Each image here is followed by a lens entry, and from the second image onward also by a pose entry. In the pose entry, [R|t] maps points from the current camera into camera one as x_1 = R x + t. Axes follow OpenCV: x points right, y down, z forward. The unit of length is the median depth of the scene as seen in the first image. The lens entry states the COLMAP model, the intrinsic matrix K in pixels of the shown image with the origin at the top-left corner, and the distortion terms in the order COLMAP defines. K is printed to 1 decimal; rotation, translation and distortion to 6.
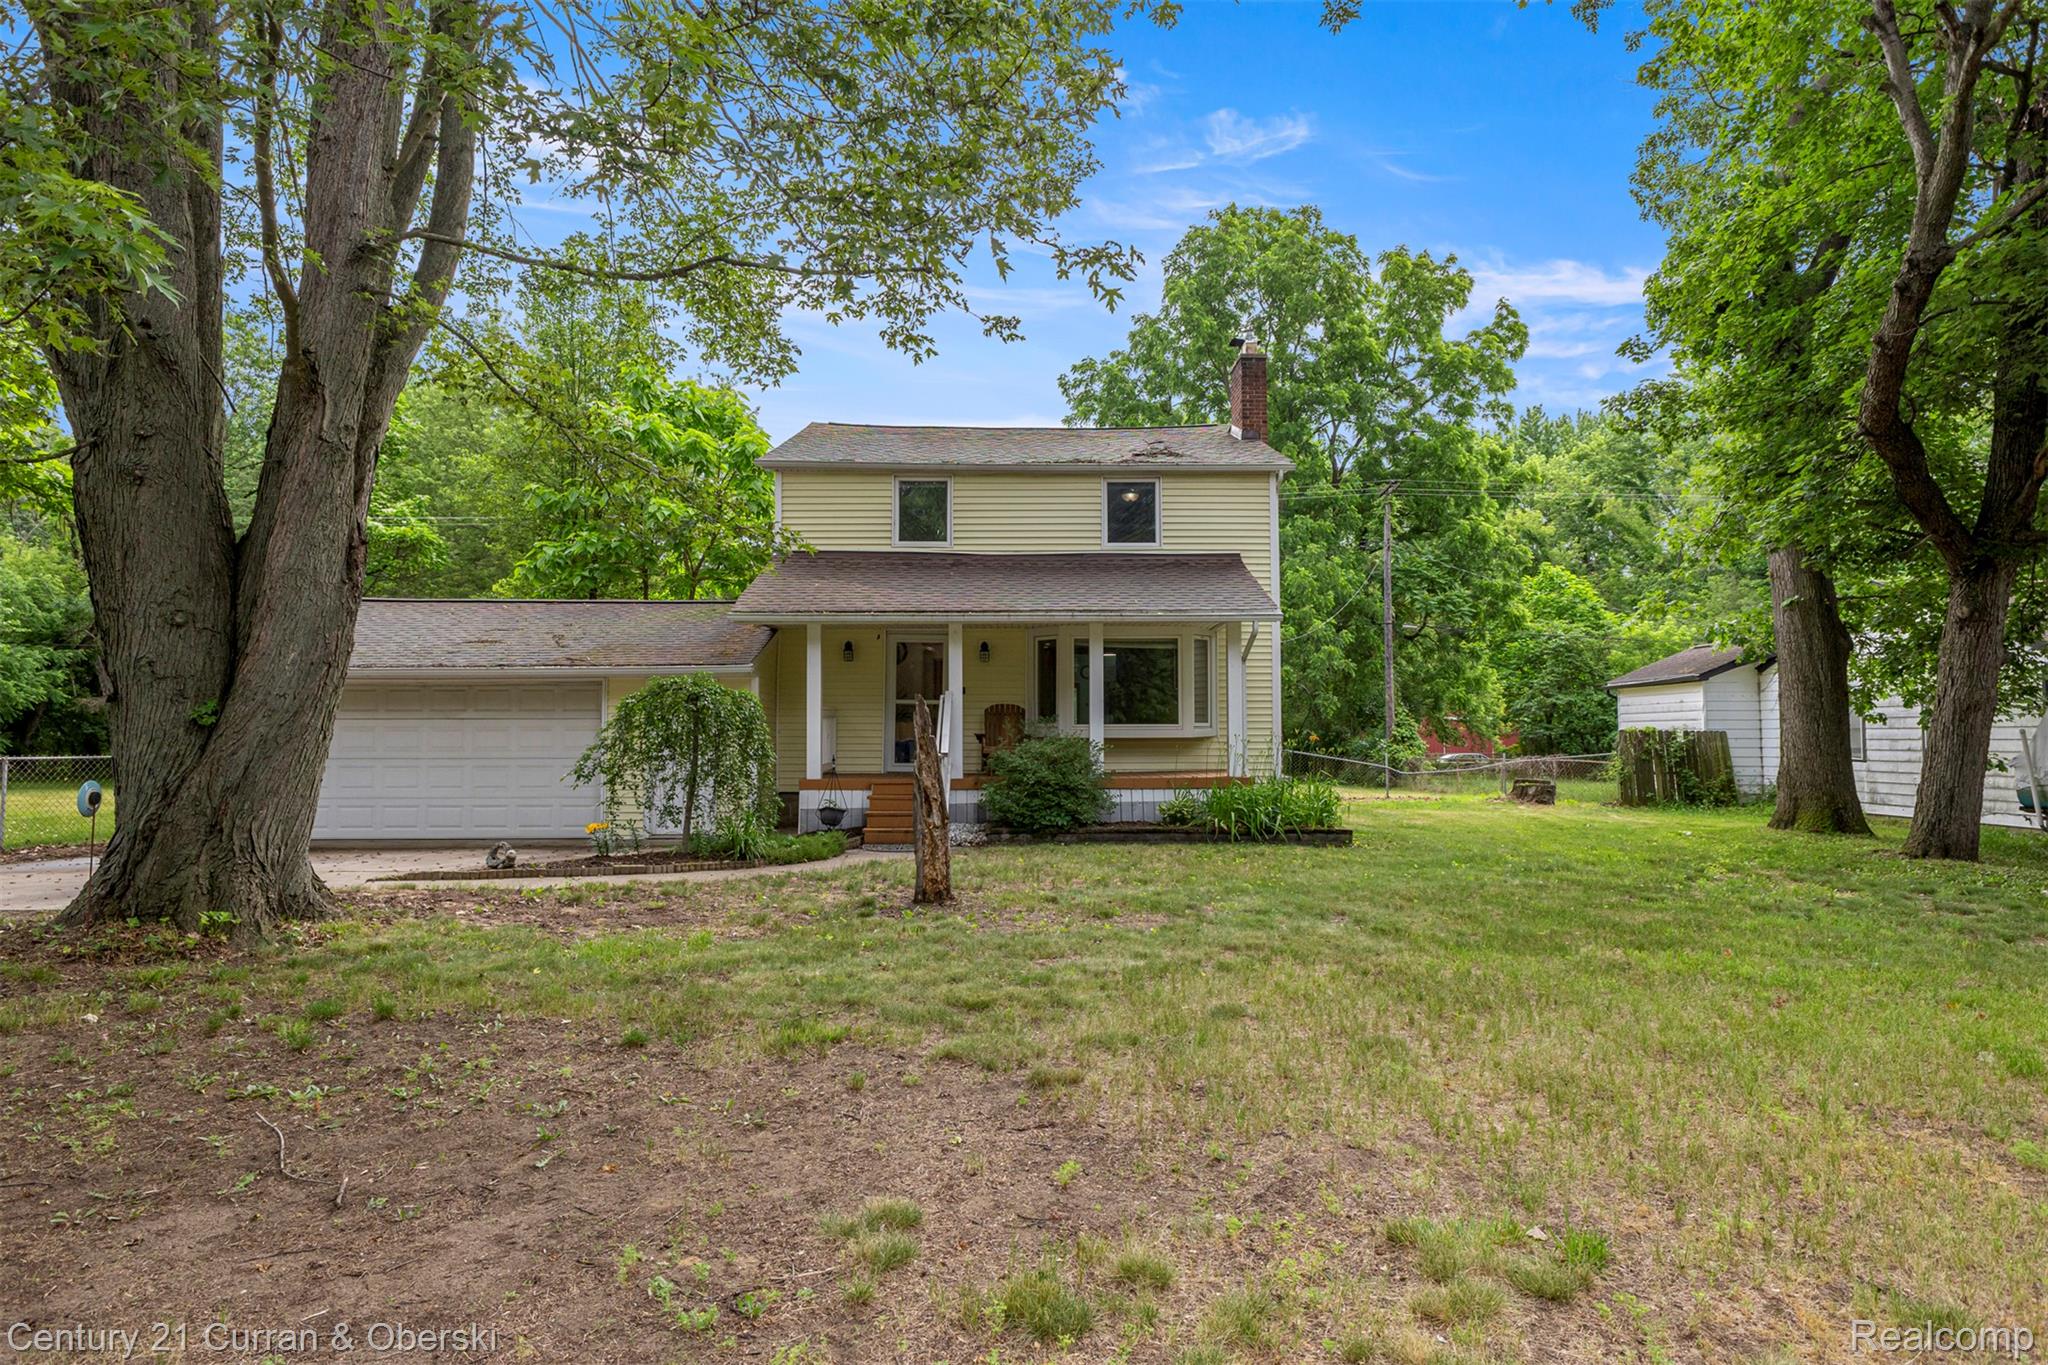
lens RADIAL K [[1176.4, 0, 1071.9], [0, 1176.4, 616.1], [0, 0, 1]] dist [-0.035039, -0.000676]
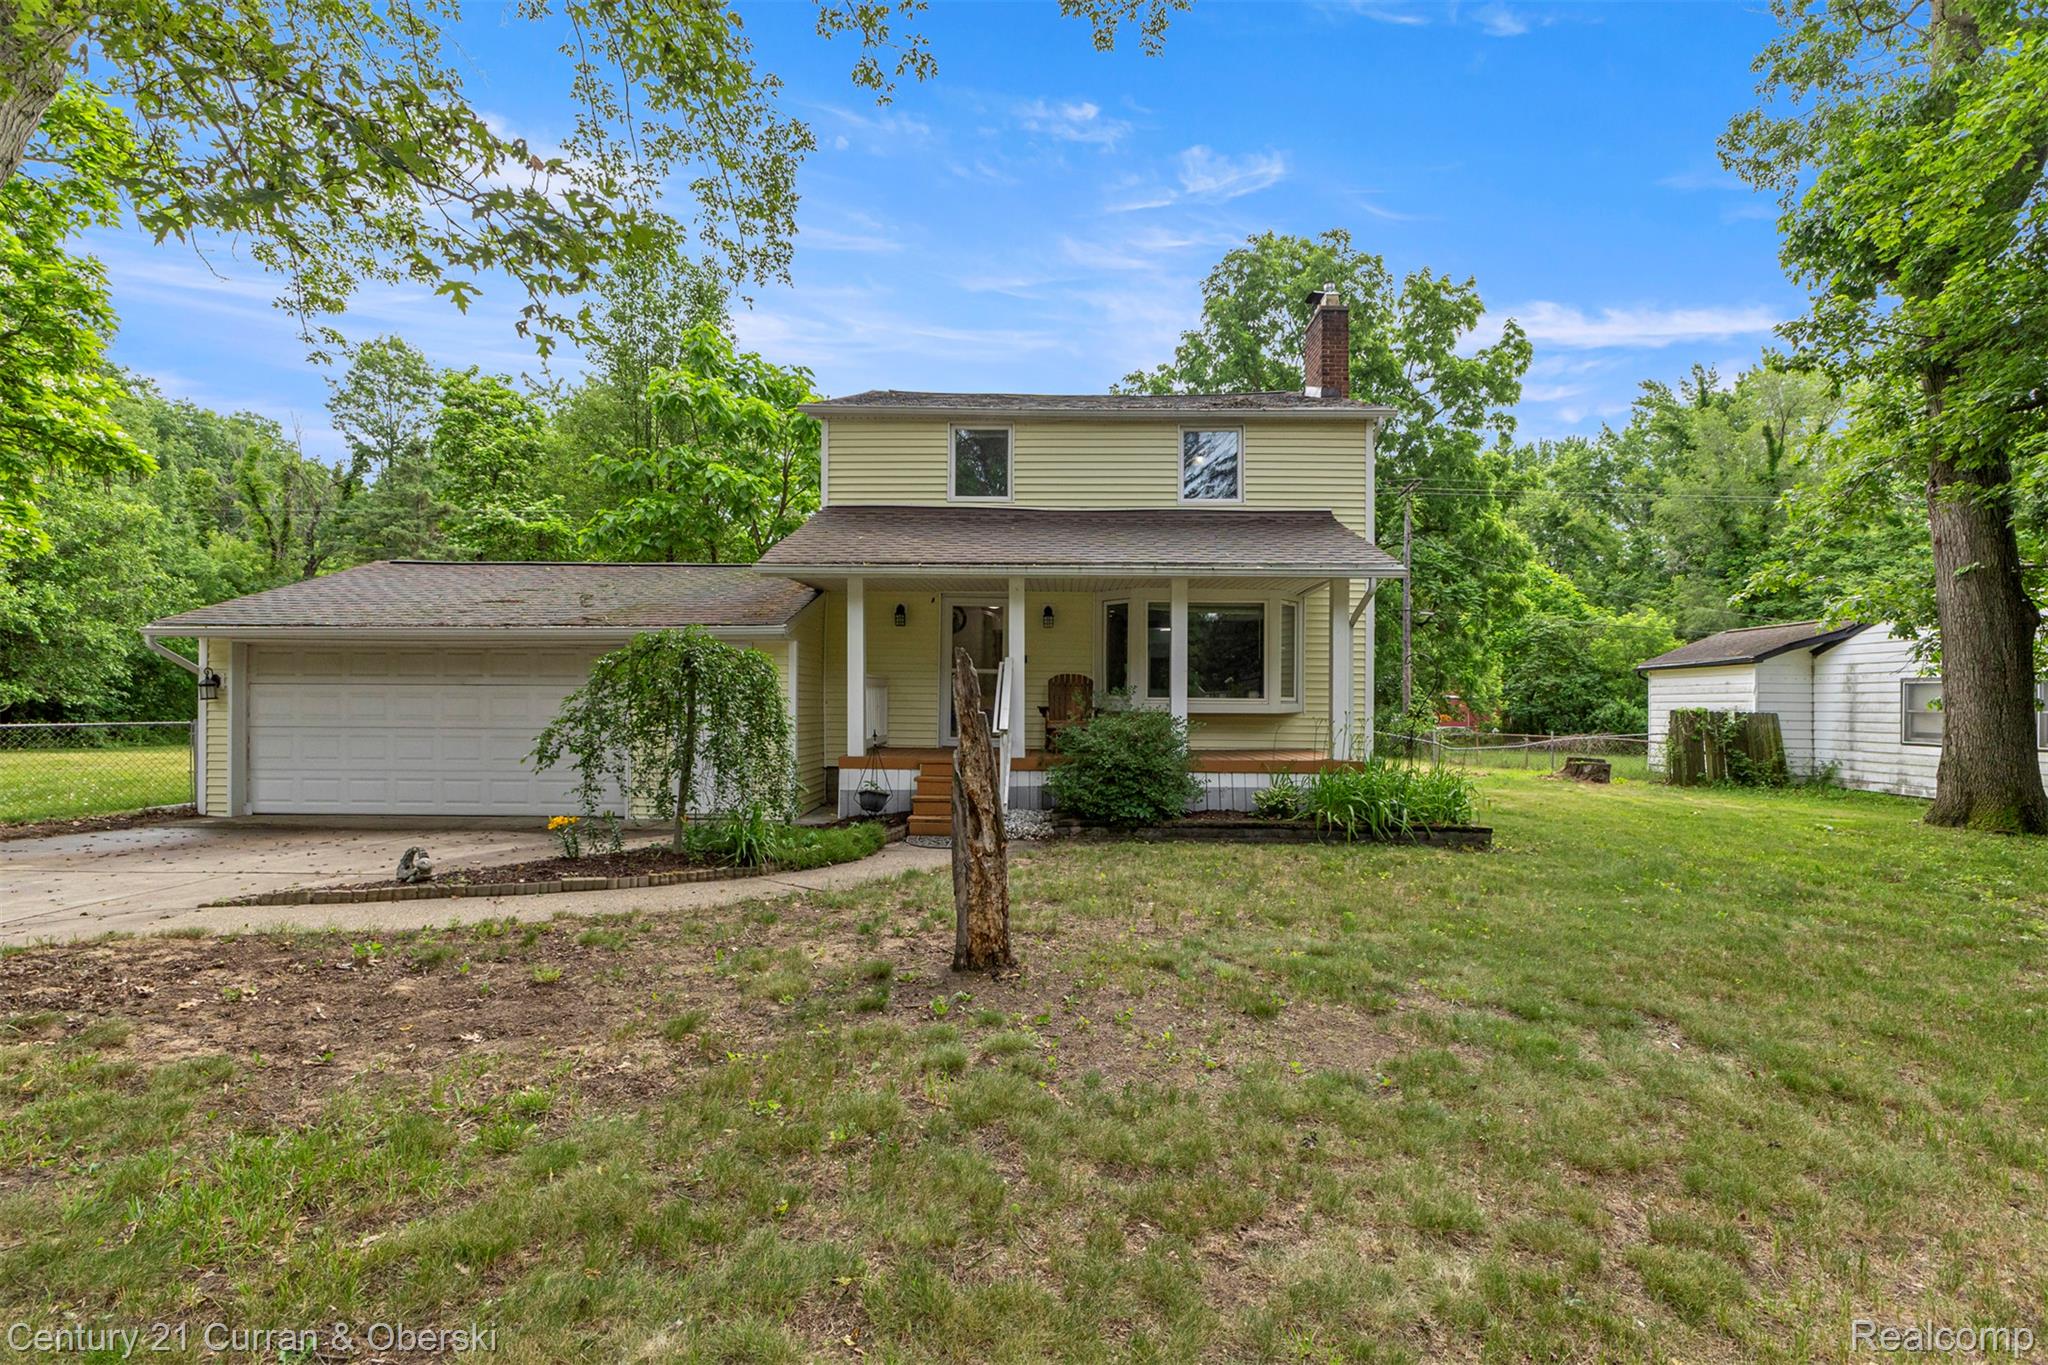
lens RADIAL K [[949.0, 0, 1052.0], [0, 949.0, 691.7], [0, 0, 1]] dist [-0.001523, -0.000031]
pose [[0.998093, 0.011332, -0.060678, -0.026010], [-0.006090, 0.996287, 0.085882, 0.024219], [0.061426, -0.085349, 0.994456, 0.257170]]
